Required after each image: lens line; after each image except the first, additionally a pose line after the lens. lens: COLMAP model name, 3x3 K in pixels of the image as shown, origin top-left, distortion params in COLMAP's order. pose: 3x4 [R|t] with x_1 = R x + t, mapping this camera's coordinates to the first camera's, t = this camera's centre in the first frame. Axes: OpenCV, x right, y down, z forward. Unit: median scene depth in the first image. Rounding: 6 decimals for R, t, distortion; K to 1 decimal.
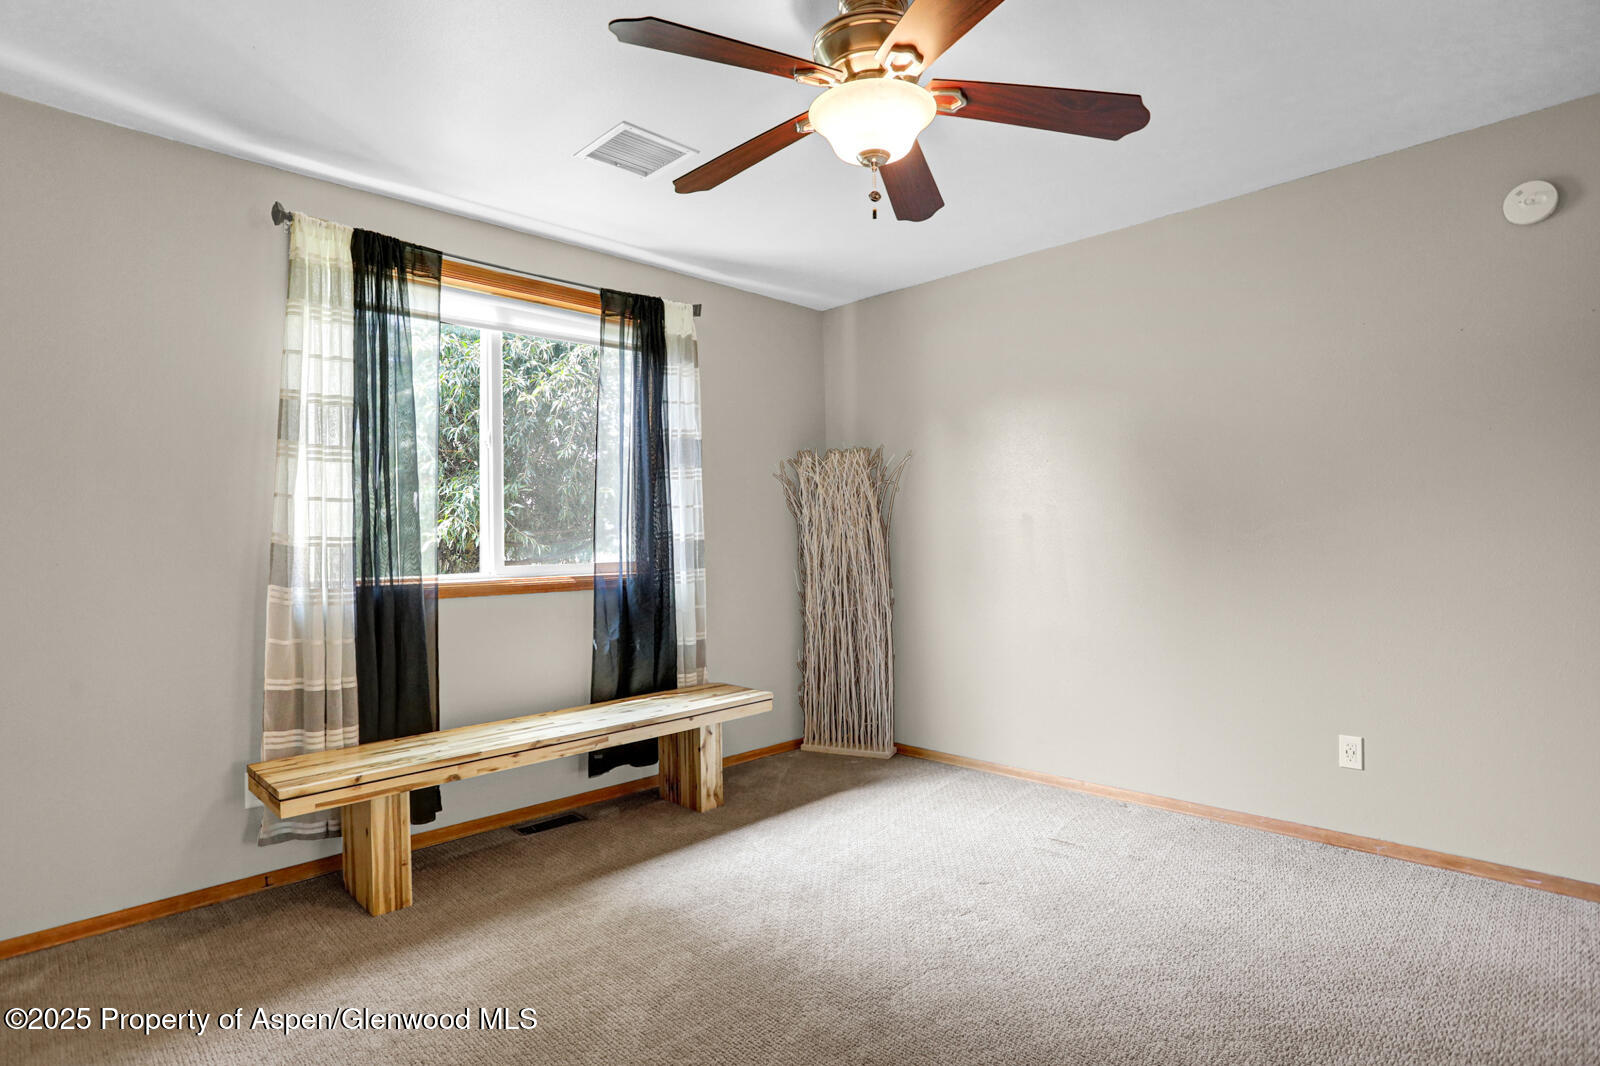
lens RADIAL K [[798.8, 0, 800.0], [0, 798.8, 533.0], [0, 0, 1]] dist [-0.076858, 0.032685]
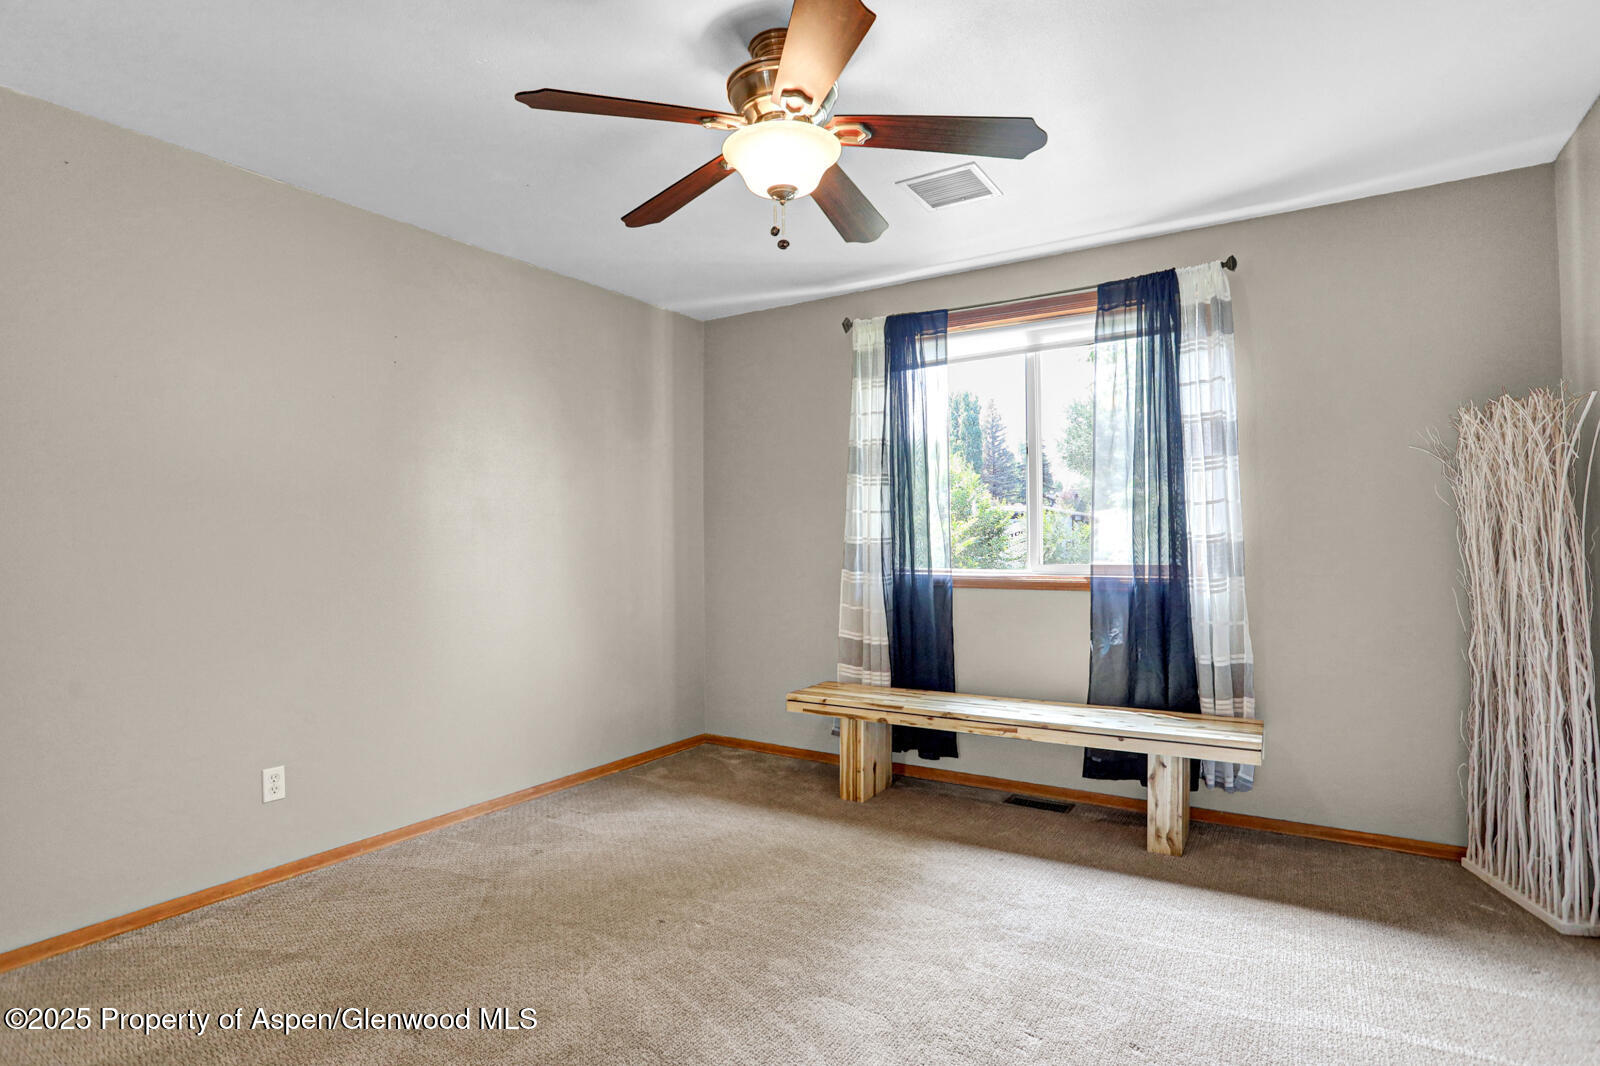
lens RADIAL K [[798.8, 0, 800.0], [0, 798.8, 533.0], [0, 0, 1]] dist [-0.076858, 0.032685]
pose [[0.216288, 0.003356, -0.976324, 0.669250], [0.010874, 0.999924, 0.005846, -0.011438], [0.976269, -0.011881, 0.216235, 0.456830]]
